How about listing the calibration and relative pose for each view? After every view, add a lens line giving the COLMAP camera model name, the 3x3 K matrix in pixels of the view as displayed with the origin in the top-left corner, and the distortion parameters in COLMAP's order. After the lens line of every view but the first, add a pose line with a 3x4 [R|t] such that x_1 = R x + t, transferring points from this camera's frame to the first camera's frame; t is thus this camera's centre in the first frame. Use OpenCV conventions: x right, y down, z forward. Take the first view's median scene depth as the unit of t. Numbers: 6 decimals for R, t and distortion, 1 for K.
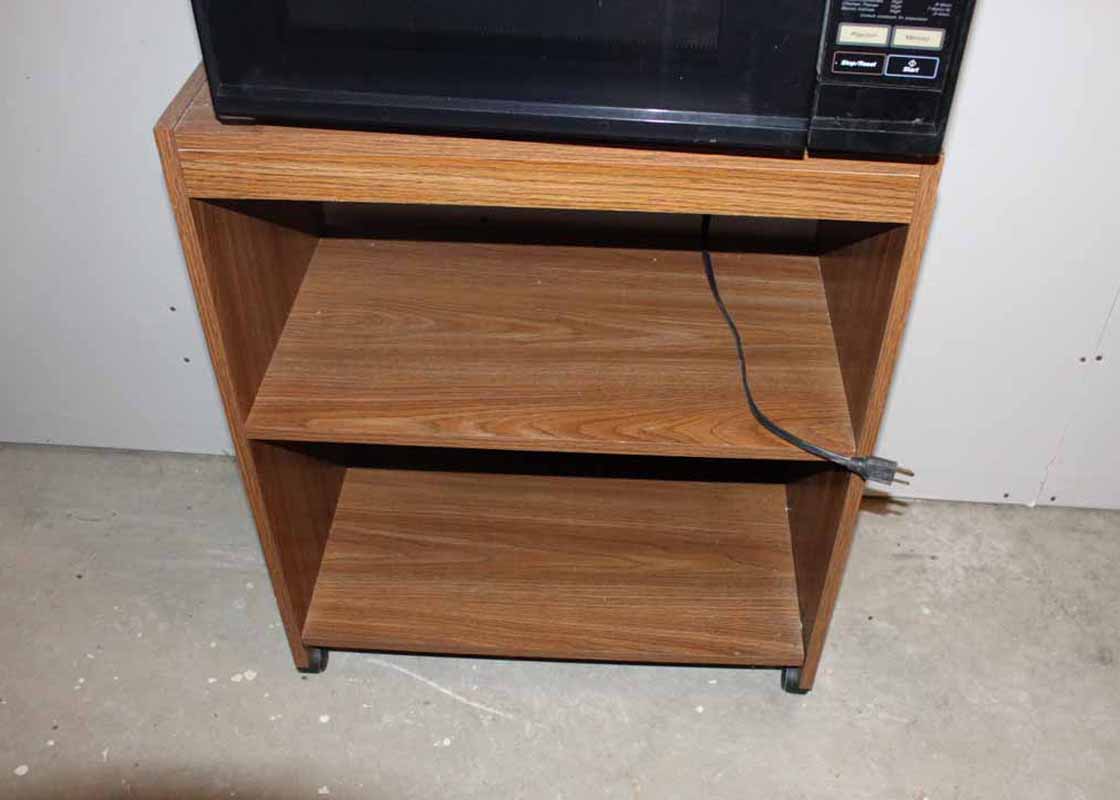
lens RADIAL K [[1129.8, 0, 610.3], [0, 1129.8, 402.5], [0, 0, 1]] dist [-0.111992, 0.026200]
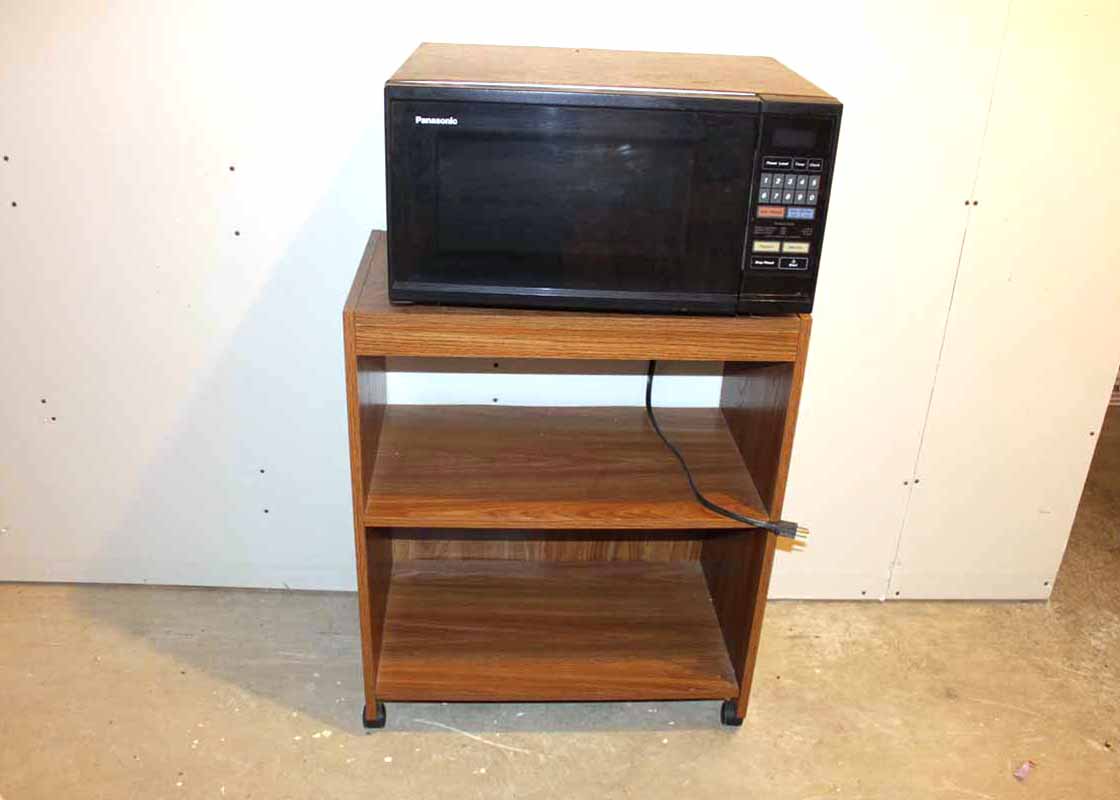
lens RADIAL K [[992.6, 0, 535.1], [0, 992.6, 349.1], [0, 0, 1]] dist [-0.107361, 0.018608]
pose [[0.998109, -0.020701, 0.057880, -0.143179], [0.036786, 0.955524, -0.292611, 0.166881], [-0.049249, 0.294187, 0.954478, -0.276066]]
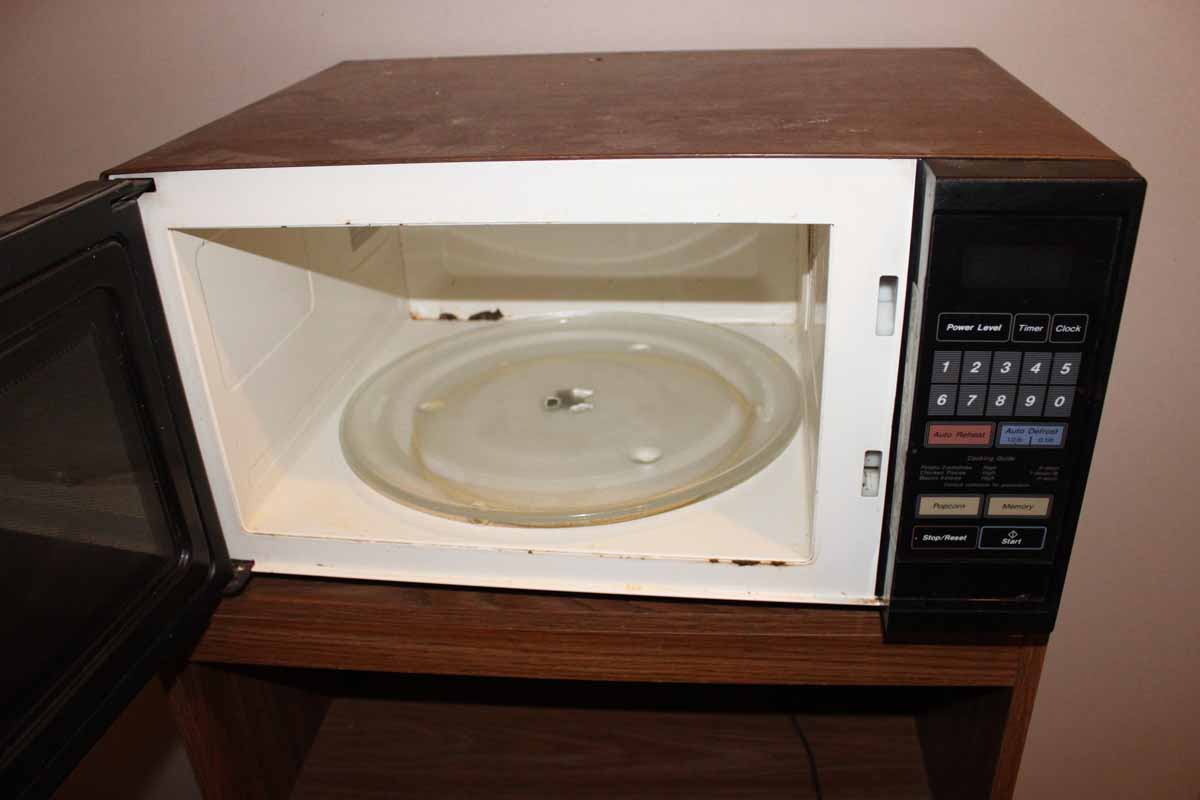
lens RADIAL K [[1022.5, 0, 600.0], [0, 1022.5, 400.0], [0, 0, 1]] dist [-0.097900, 0.007321]
pose [[0.995439, -0.036819, -0.088012, 0.026027], [0.014989, 0.971429, -0.236858, -0.135860], [0.094218, 0.234458, 0.967550, 0.147614]]
